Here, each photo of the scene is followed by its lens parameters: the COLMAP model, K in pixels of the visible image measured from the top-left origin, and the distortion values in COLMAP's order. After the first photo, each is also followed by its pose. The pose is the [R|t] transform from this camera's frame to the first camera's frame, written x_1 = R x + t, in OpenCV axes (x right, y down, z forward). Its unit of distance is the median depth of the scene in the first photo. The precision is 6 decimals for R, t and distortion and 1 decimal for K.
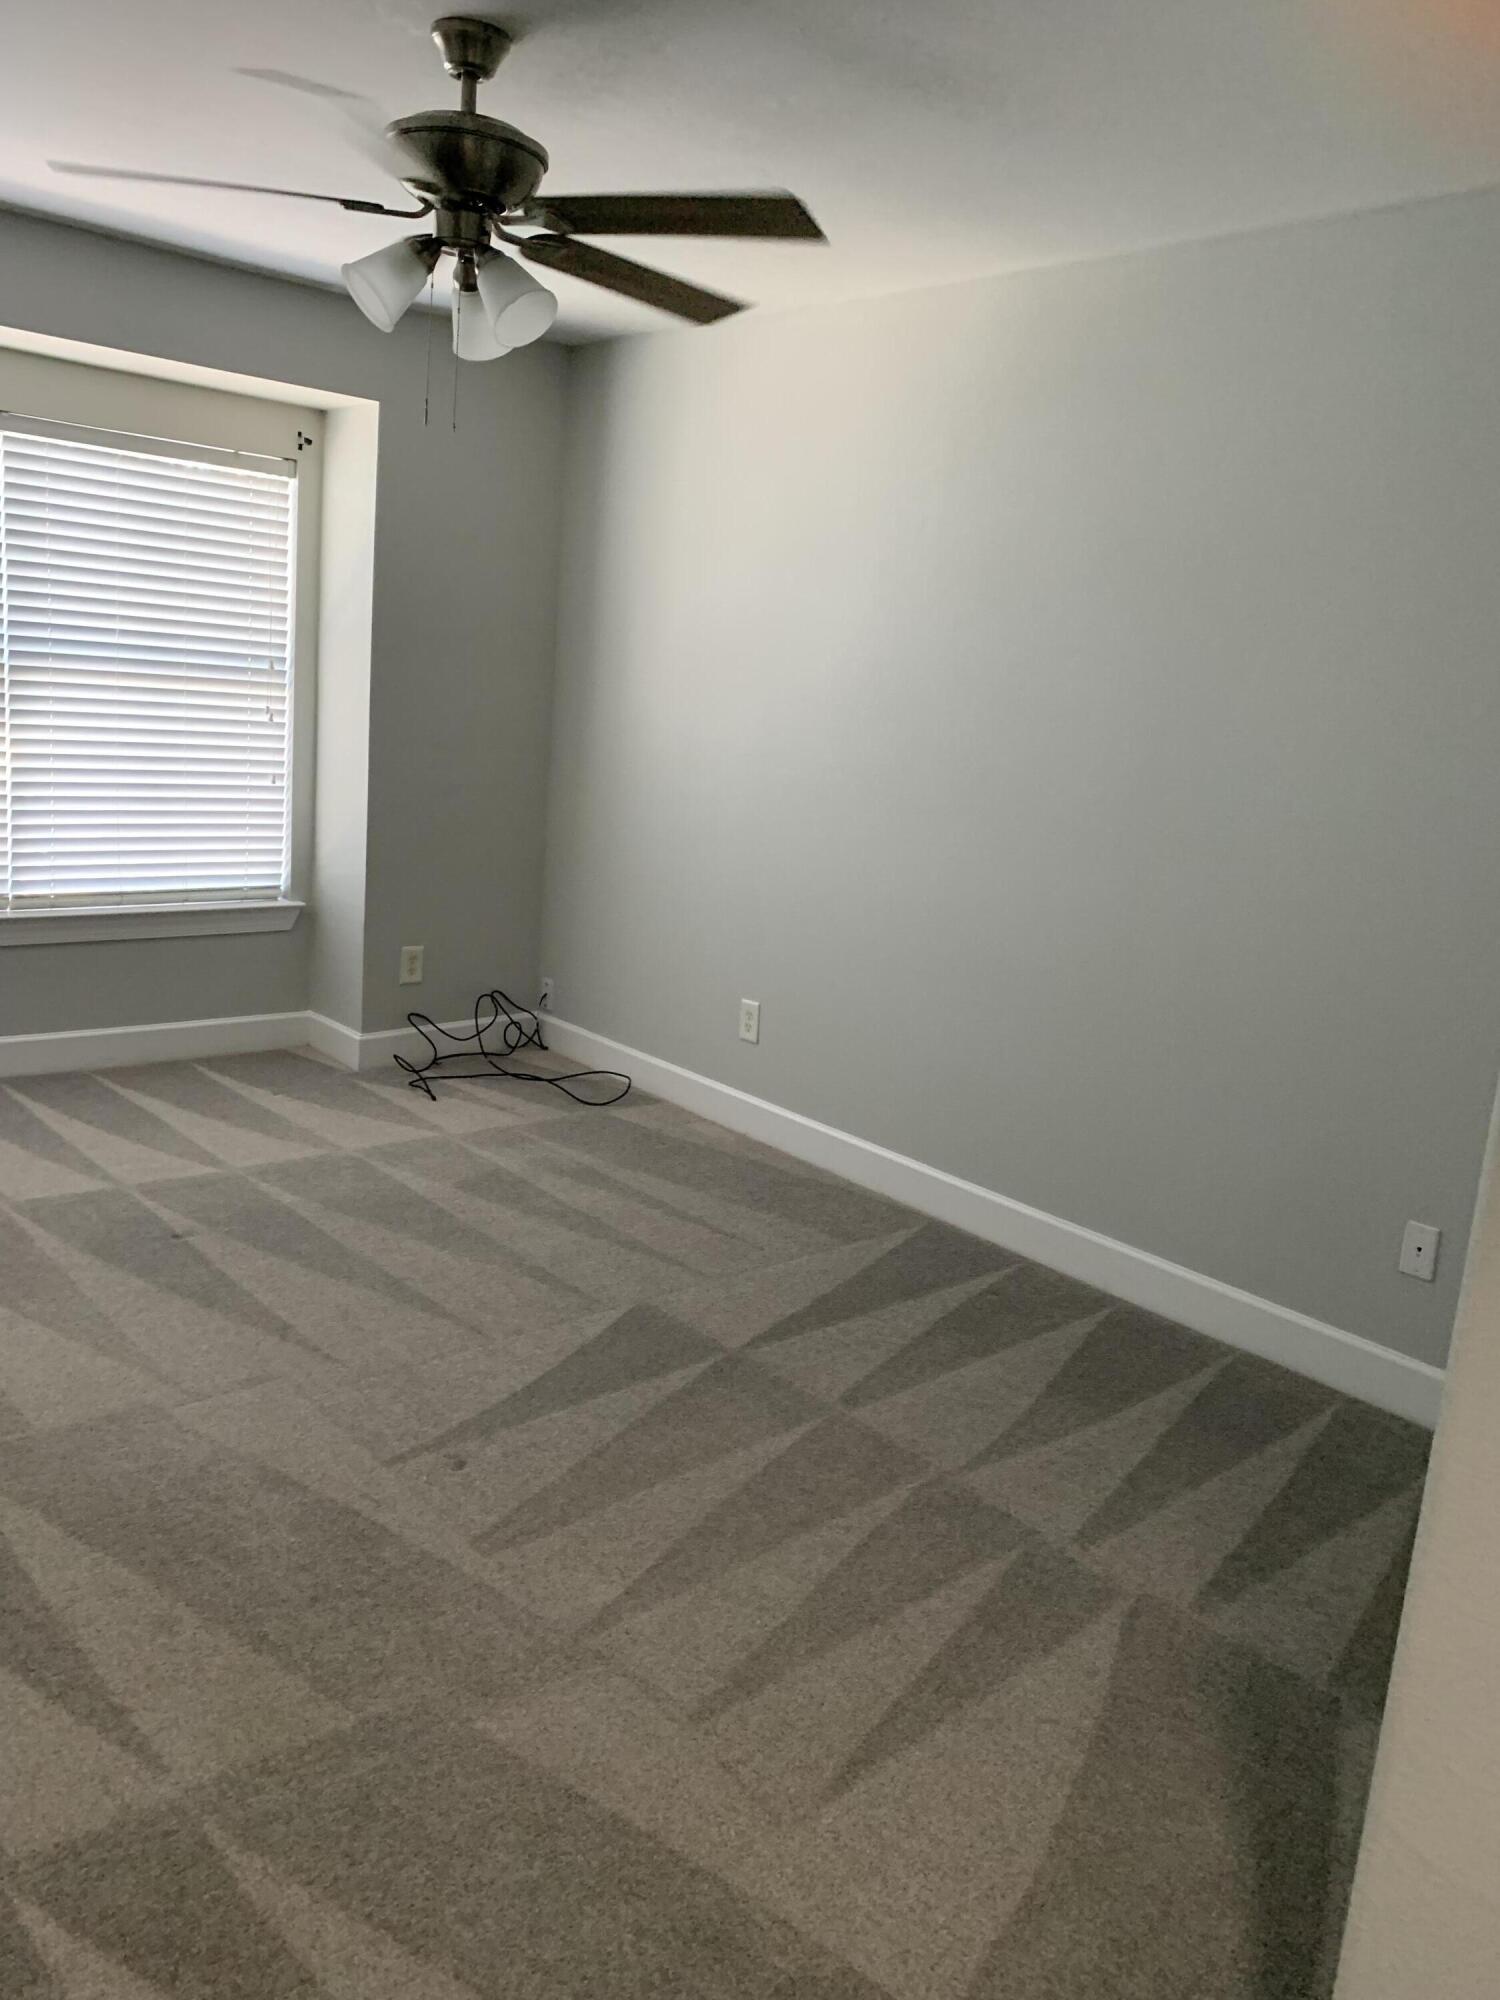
lens RADIAL K [[1546.6, 0, 746.8], [0, 1546.6, 1018.3], [0, 0, 1]] dist [0.045101, -0.050674]
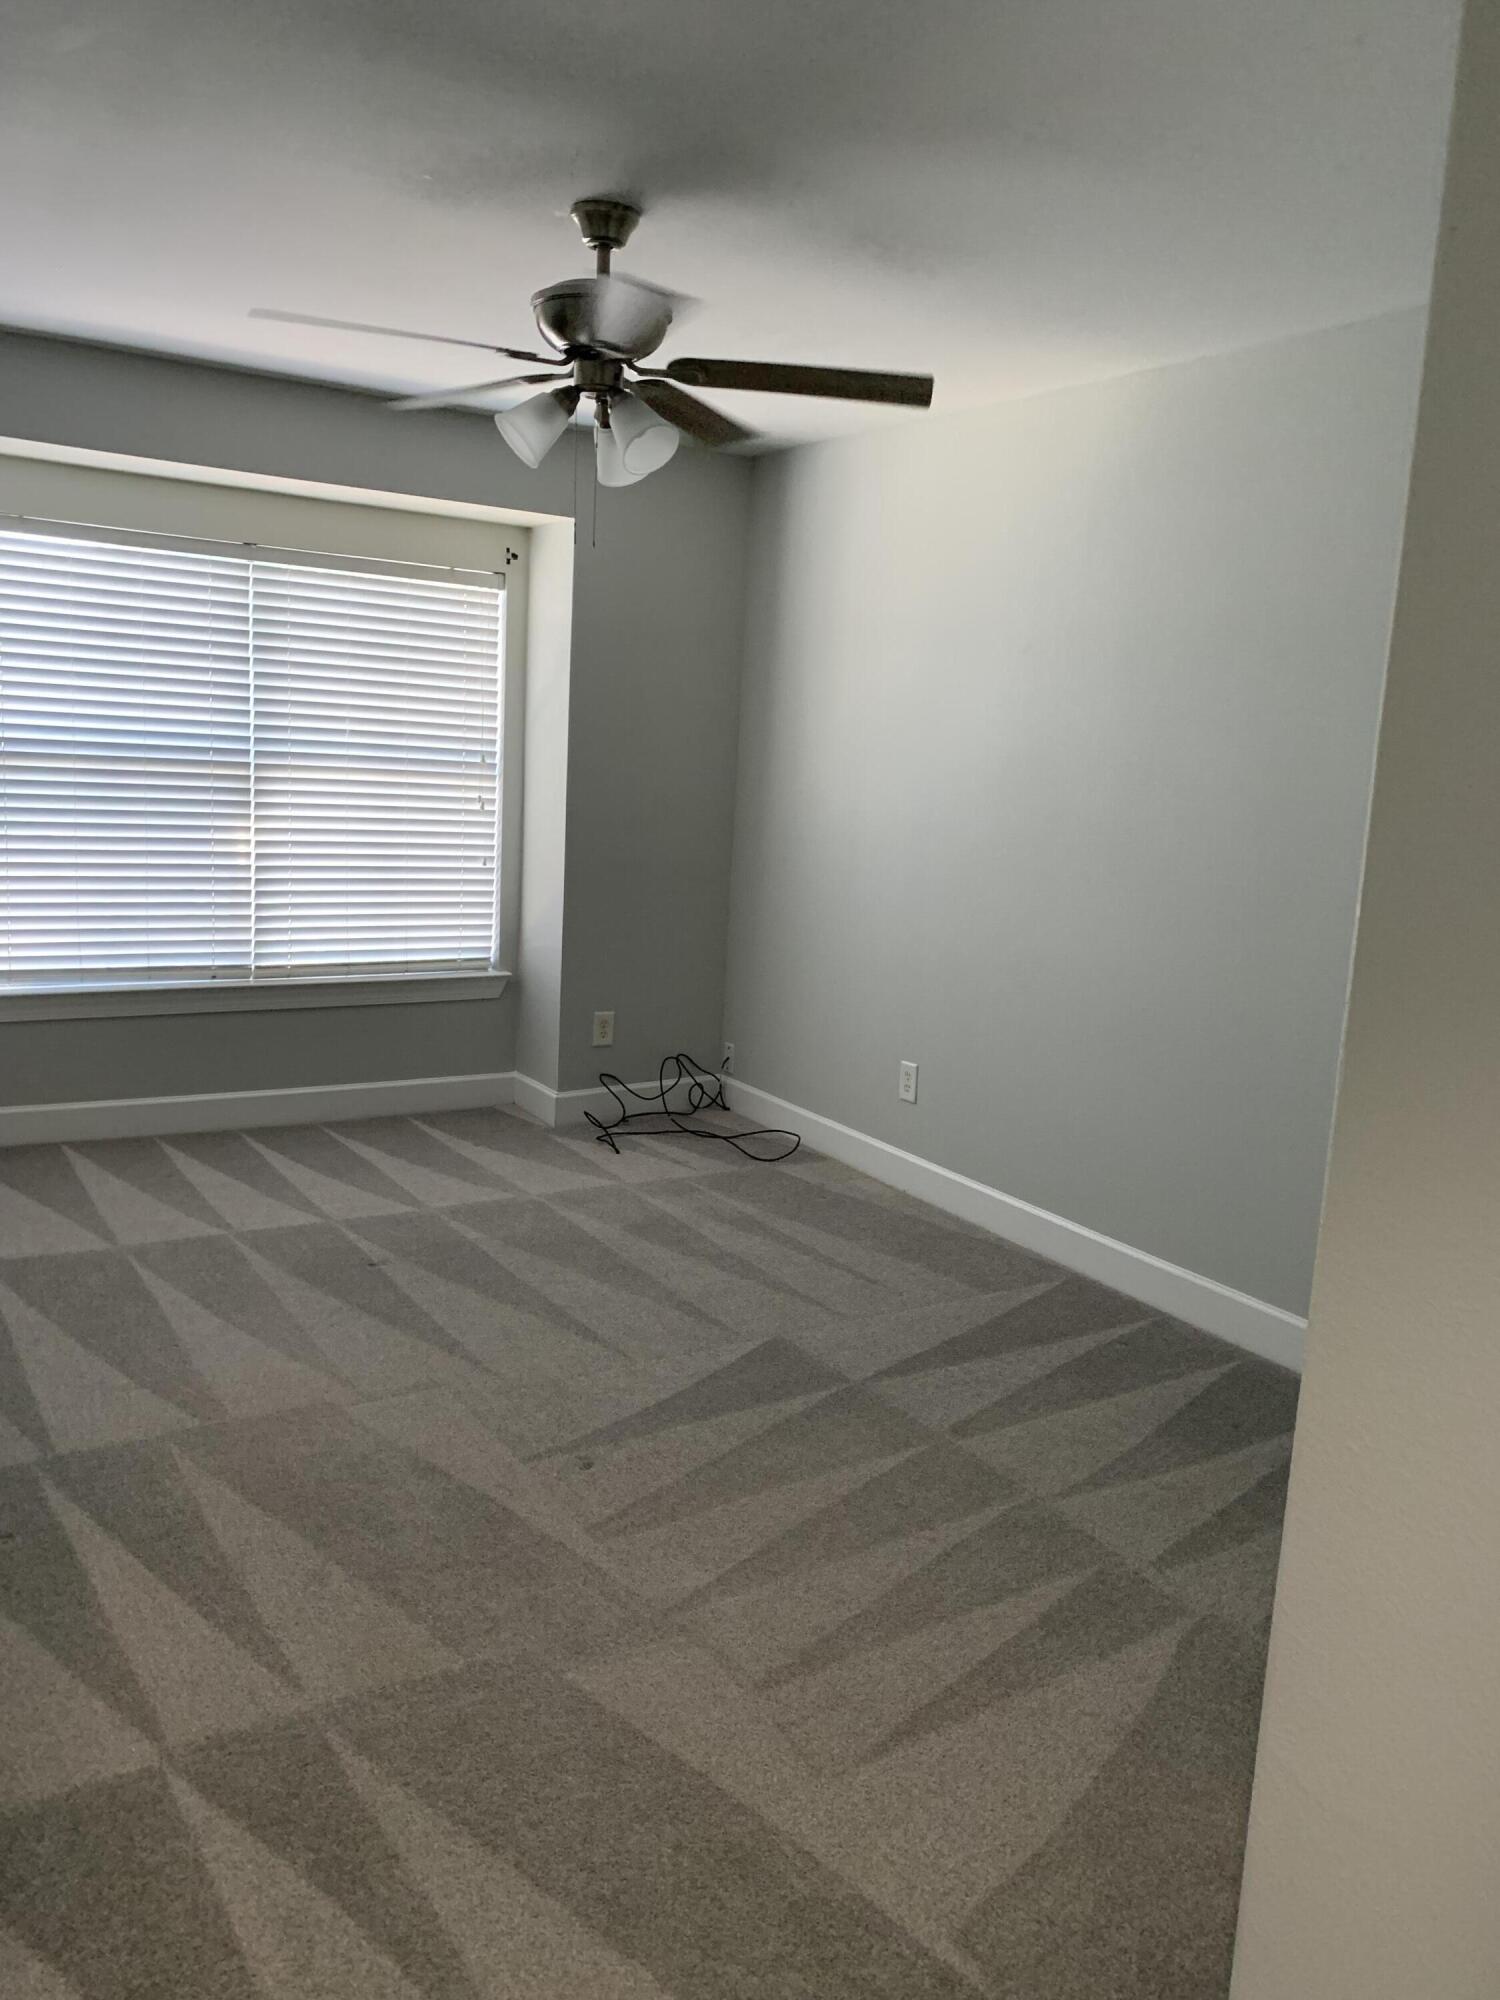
lens RADIAL K [[1546.6, 0, 756.0], [0, 1546.6, 1044.2], [0, 0, 1]] dist [0.045101, -0.050674]
pose [[0.988042, 0.003517, -0.154148, 0.102842], [-0.008883, 0.999378, -0.034135, 0.021451], [0.153932, 0.035096, 0.987458, -0.090602]]
